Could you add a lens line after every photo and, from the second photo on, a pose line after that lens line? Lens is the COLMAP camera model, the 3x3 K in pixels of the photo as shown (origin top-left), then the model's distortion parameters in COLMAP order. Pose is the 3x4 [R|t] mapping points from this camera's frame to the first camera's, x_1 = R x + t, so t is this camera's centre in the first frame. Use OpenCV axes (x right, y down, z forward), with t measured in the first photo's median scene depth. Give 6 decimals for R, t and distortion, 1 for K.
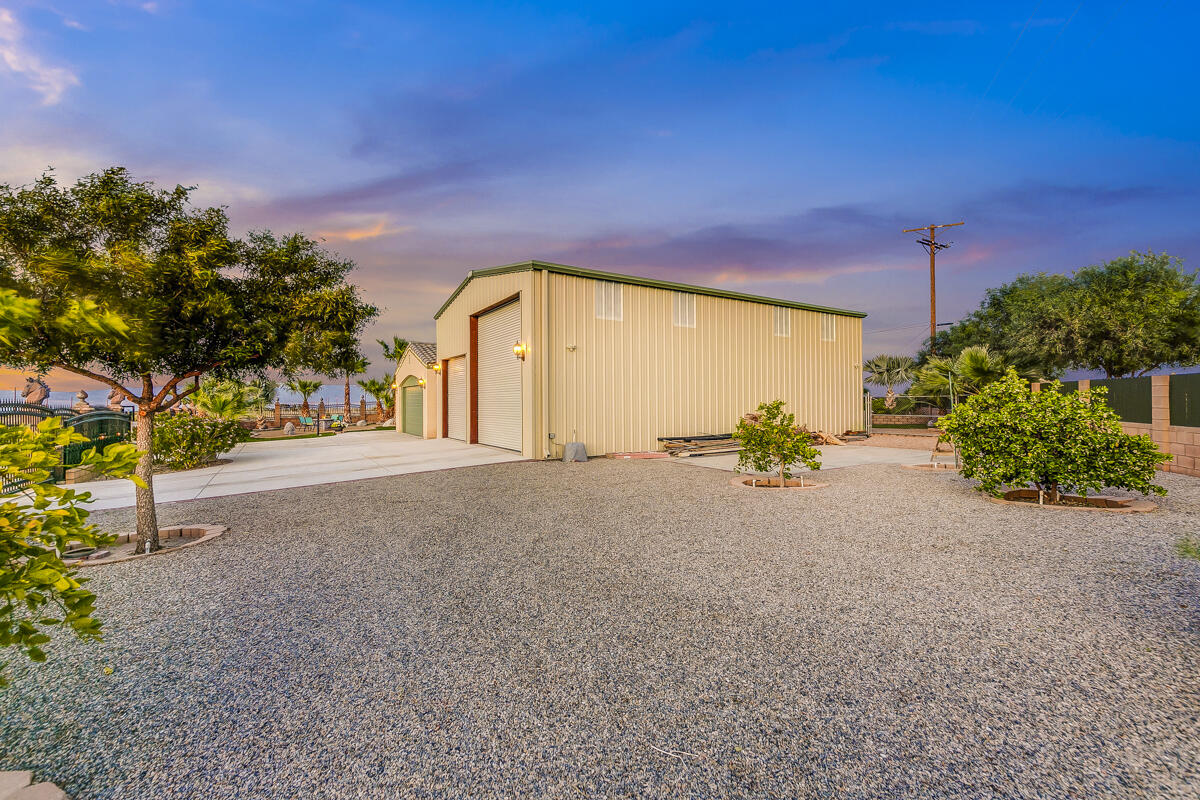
lens RADIAL K [[477.3, 0, 600.0], [0, 477.3, 400.0], [0, 0, 1]] dist [0.000020, 0.000001]
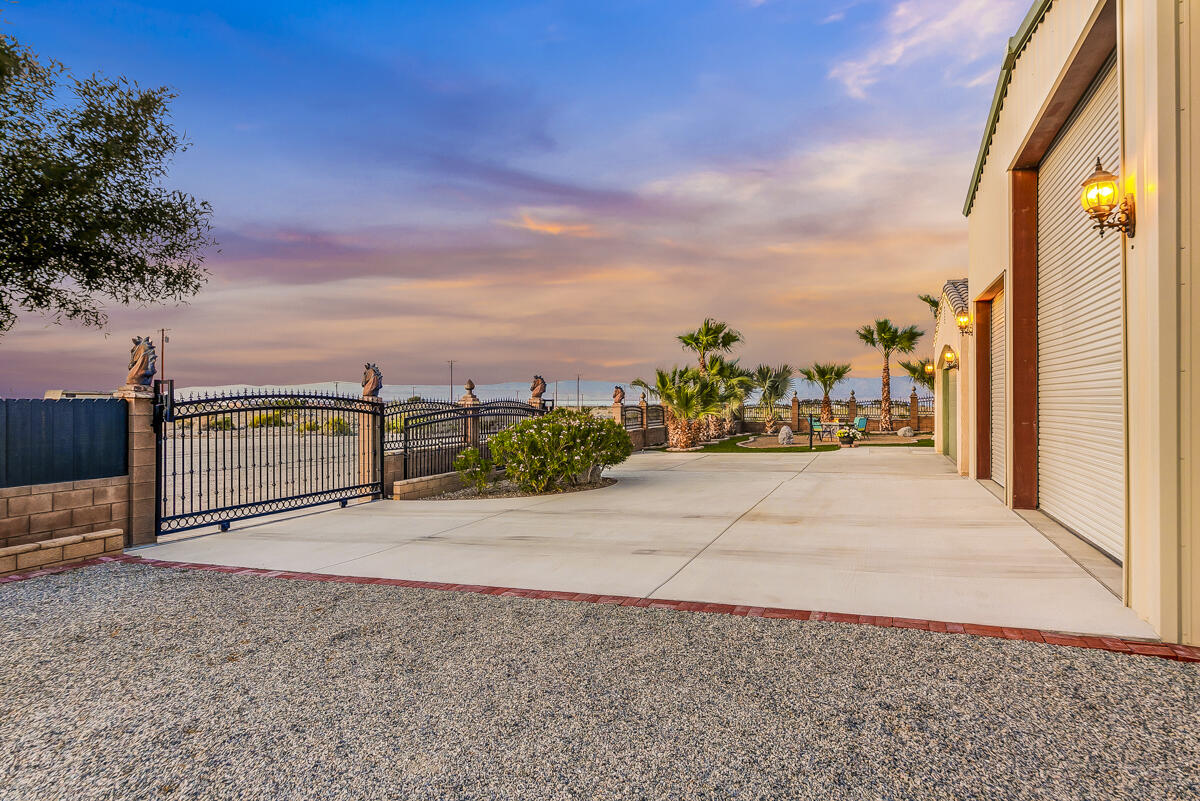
lens RADIAL K [[647.1, 0, 600.0], [0, 647.1, 400.5], [0, 0, 1]] dist [0.000029, 0.000003]
pose [[0.531151, 0.010368, -0.847214, -0.008844], [-0.003218, 0.999943, 0.010219, 0.001583], [0.847271, -0.002702, 0.531154, 0.288542]]
